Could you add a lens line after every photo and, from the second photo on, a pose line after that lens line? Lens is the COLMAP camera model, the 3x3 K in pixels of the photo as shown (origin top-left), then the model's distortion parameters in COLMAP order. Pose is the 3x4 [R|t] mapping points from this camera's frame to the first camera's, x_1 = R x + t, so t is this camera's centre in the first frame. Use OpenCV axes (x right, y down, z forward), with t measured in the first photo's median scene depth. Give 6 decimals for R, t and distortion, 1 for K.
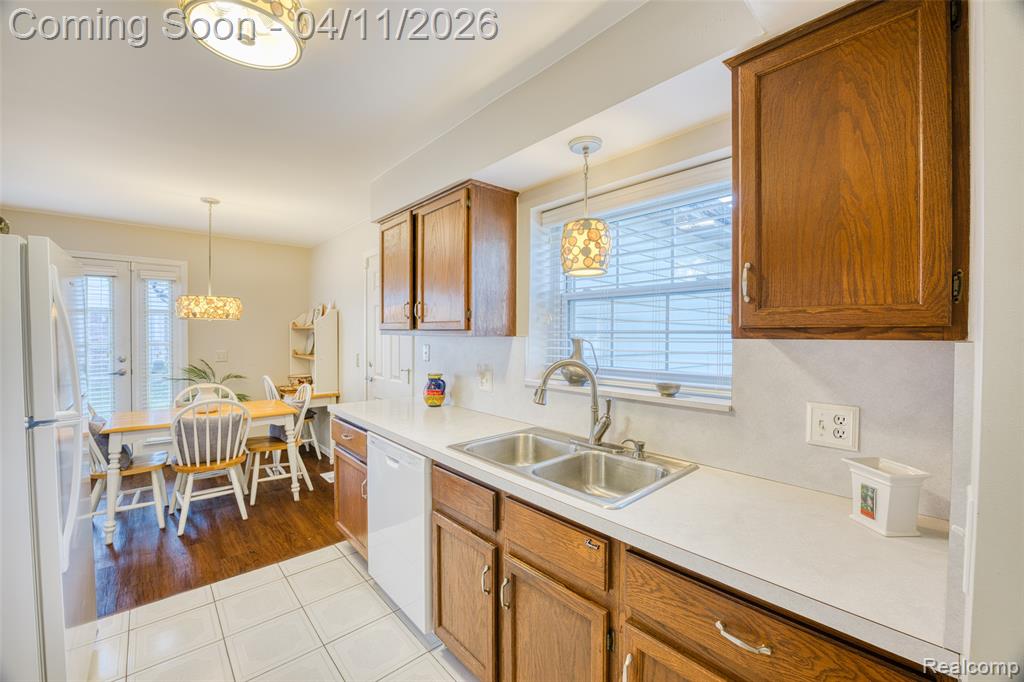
lens RADIAL K [[413.2, 0, 504.9], [0, 413.2, 339.5], [0, 0, 1]] dist [-0.028842, 0.002561]
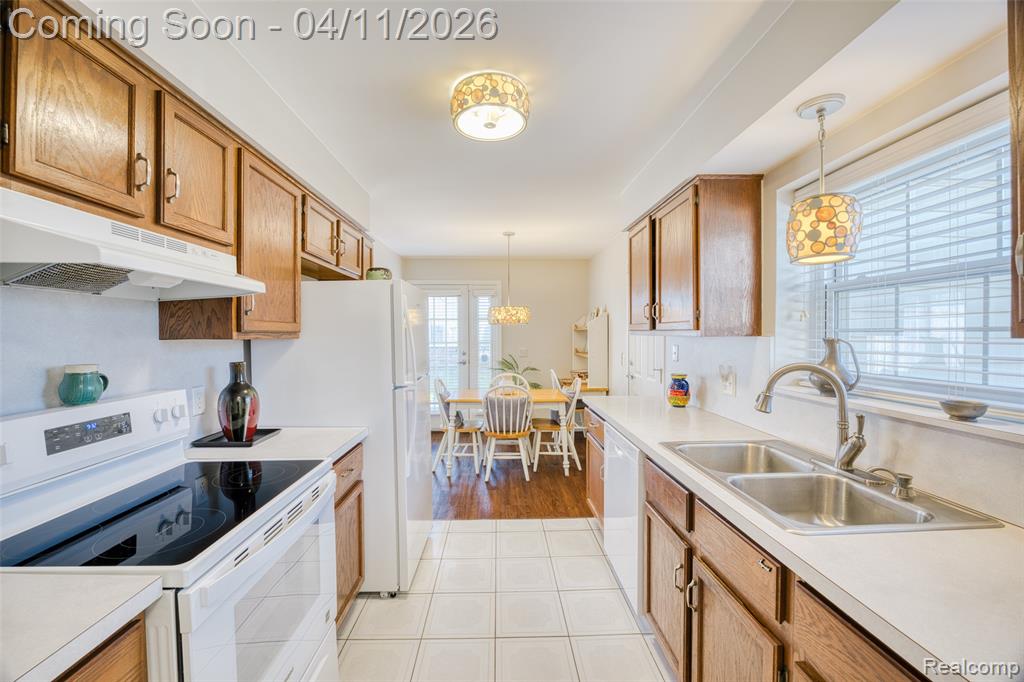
lens RADIAL K [[413.2, 0, 504.4], [0, 413.2, 339.0], [0, 0, 1]] dist [-0.028842, 0.002561]
pose [[0.759230, 0.001143, -0.650822, 0.170117], [-0.002228, 0.999997, -0.000843, 0.000546], [0.650819, 0.002090, 0.759230, -0.027906]]
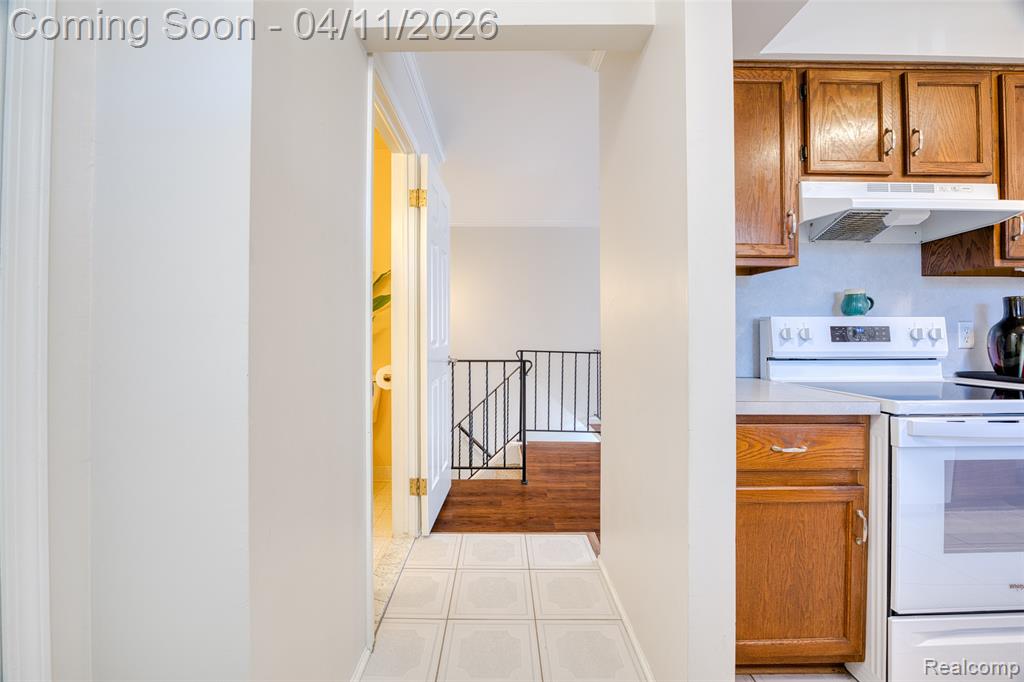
lens RADIAL K [[413.2, 0, 493.1], [0, 413.2, 325.7], [0, 0, 1]] dist [-0.028842, 0.002561]
pose [[-0.681659, -0.016820, -0.731477, 0.446570], [-0.019003, 0.999805, -0.005281, 0.120534], [0.731423, 0.010301, -0.681846, 0.031552]]
